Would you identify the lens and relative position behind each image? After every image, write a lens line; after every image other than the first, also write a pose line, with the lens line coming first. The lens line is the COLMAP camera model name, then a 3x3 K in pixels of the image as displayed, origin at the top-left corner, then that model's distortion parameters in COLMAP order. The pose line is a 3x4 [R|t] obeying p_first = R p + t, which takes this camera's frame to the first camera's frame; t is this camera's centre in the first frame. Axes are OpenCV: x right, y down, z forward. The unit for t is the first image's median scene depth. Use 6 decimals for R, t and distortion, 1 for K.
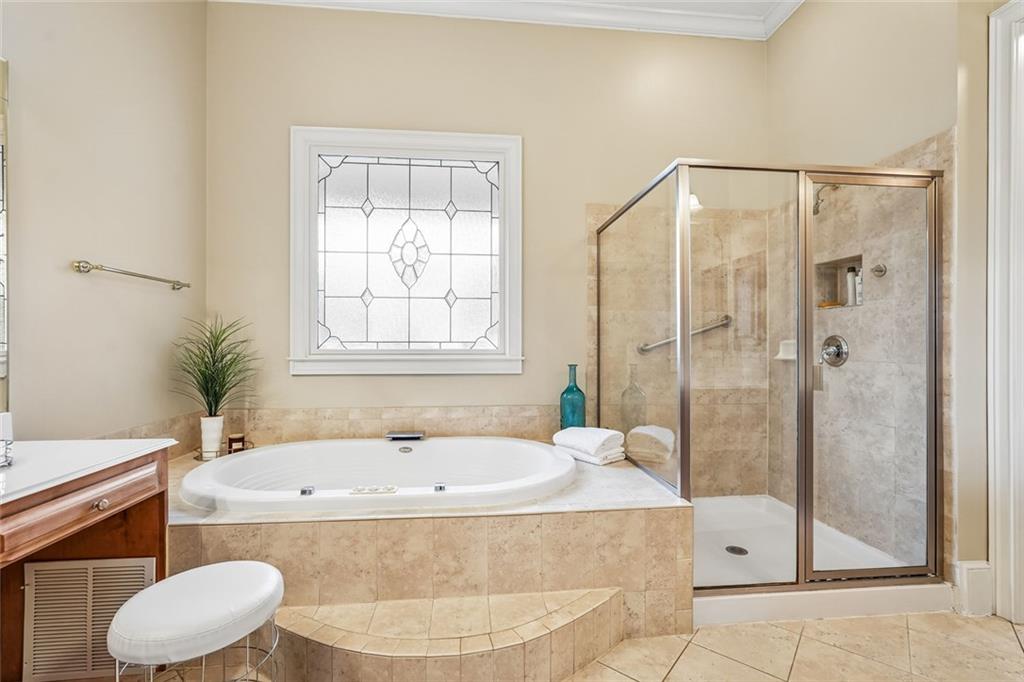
lens RADIAL K [[455.6, 0, 530.8], [0, 455.6, 341.3], [0, 0, 1]] dist [-0.008448, 0.006253]
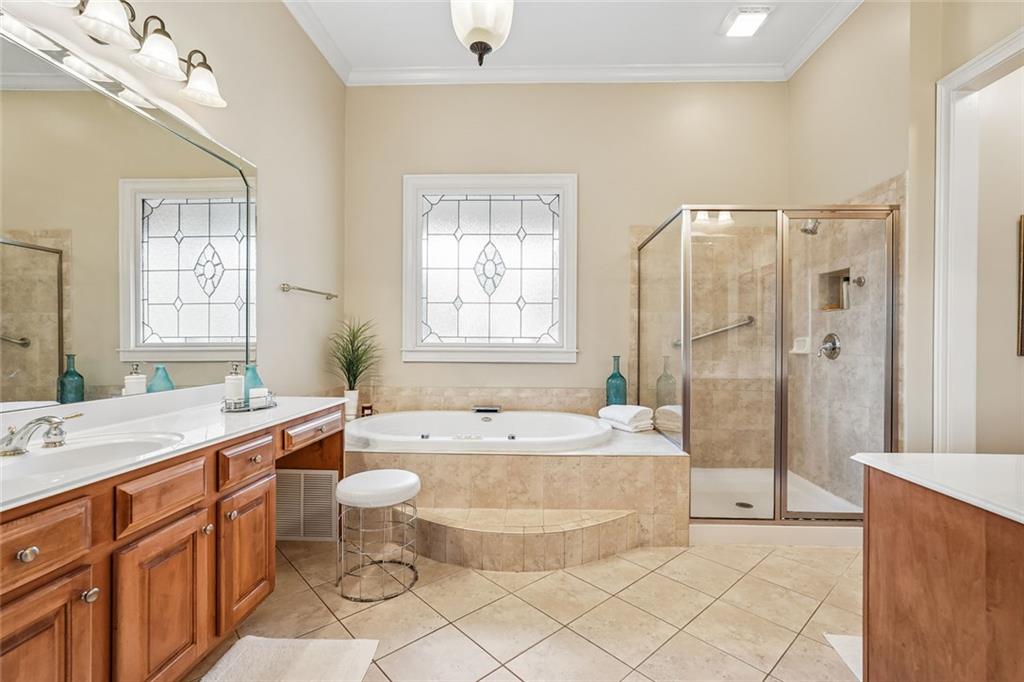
lens RADIAL K [[455.6, 0, 537.6], [0, 455.6, 345.8], [0, 0, 1]] dist [-0.008448, 0.006253]
pose [[0.989515, 0.007422, -0.144242, 0.066378], [-0.004633, 0.999796, 0.019663, -0.000753], [0.144358, -0.018789, 0.989347, -0.311831]]
